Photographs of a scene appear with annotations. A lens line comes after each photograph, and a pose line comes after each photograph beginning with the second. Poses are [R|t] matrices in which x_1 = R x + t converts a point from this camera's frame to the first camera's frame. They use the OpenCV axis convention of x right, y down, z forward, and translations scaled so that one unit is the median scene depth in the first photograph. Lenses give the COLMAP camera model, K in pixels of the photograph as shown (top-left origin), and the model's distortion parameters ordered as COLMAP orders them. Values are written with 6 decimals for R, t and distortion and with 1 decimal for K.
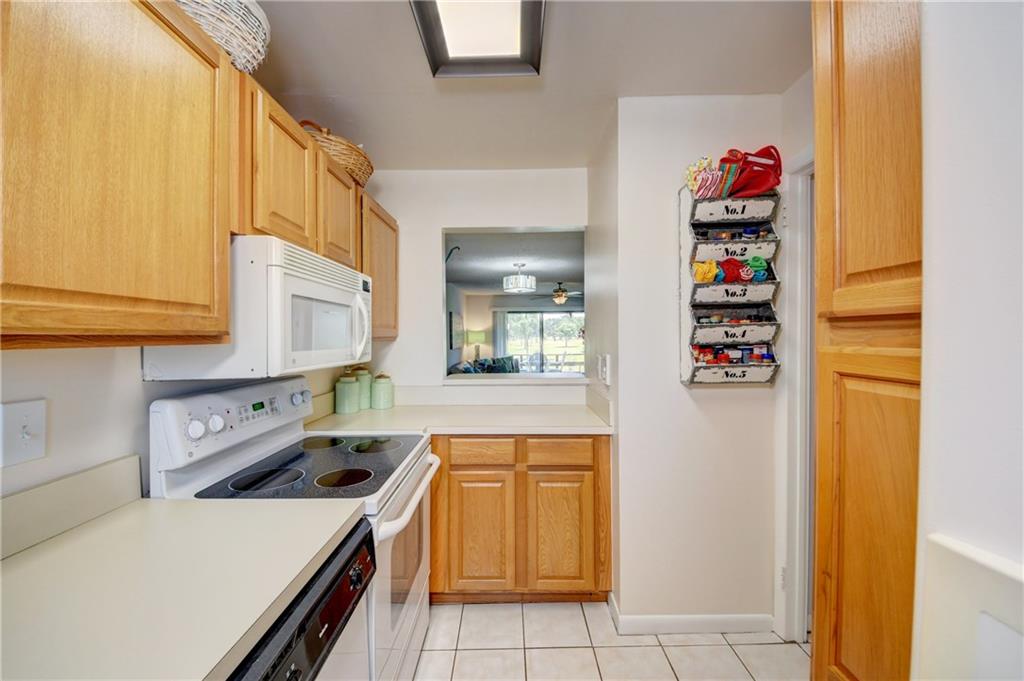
lens RADIAL K [[397.3, 0, 512.0], [0, 397.3, 340.5], [0, 0, 1]] dist [-0.030396, -0.000555]
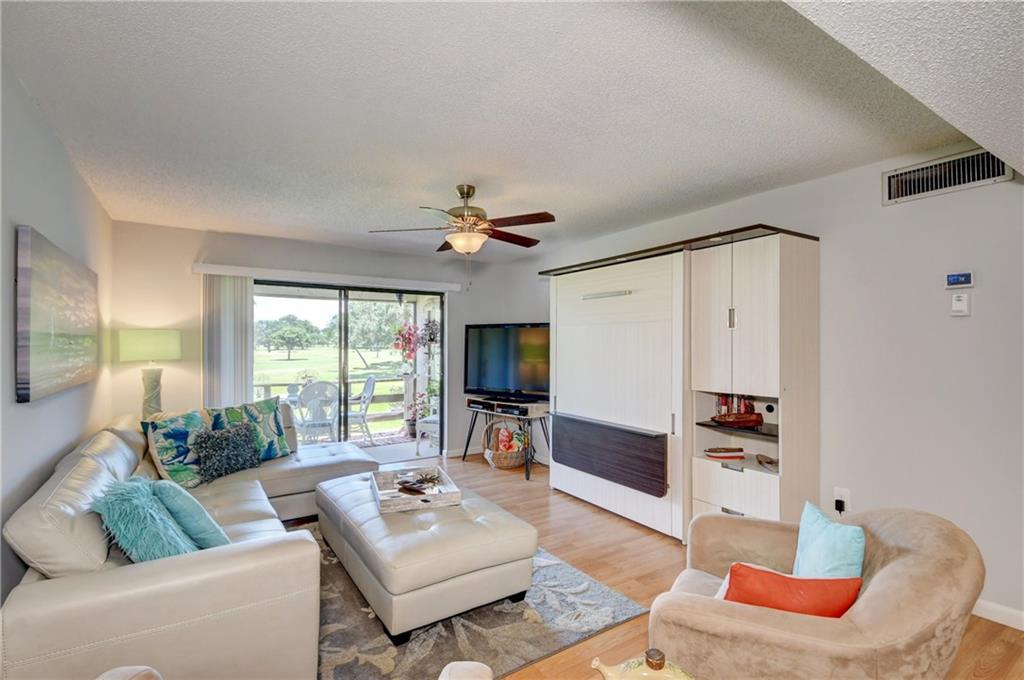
lens RADIAL K [[483.6, 0, 512.0], [0, 483.6, 340.0], [0, 0, 1]] dist [0.001196, 0.000066]
pose [[0.836557, 0.014102, 0.547699, -0.058530], [-0.001065, 0.999709, -0.024115, -0.004722], [-0.547879, 0.019590, 0.836328, 0.497166]]
